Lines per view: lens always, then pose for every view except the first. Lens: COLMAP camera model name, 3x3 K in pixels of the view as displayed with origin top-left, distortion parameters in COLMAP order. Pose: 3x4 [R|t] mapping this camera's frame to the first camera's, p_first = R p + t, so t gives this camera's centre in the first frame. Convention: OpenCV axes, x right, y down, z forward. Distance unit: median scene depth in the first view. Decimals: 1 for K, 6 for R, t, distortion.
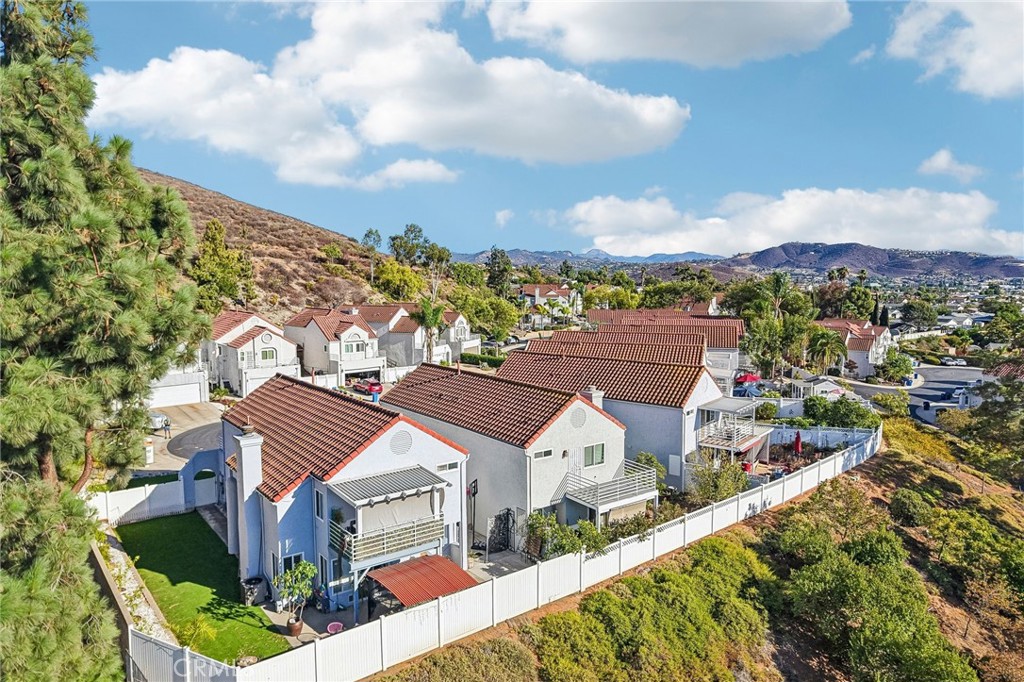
lens RADIAL K [[693.6, 0, 510.0], [0, 693.6, 341.9], [0, 0, 1]] dist [0.047254, -0.028958]
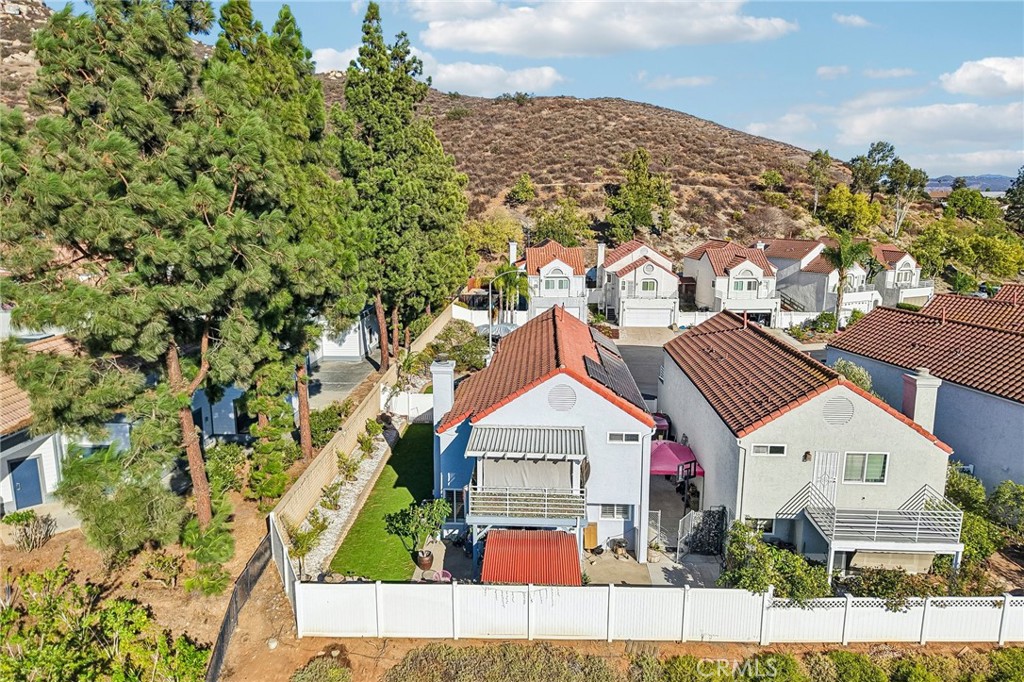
lens RADIAL K [[693.6, 0, 508.8], [0, 693.6, 339.2], [0, 0, 1]] dist [0.047254, -0.028958]
pose [[0.771120, 0.128760, -0.623534, 0.114306], [-0.069365, 0.990498, 0.118756, -0.009219], [0.632900, -0.048324, 0.772724, 0.104108]]
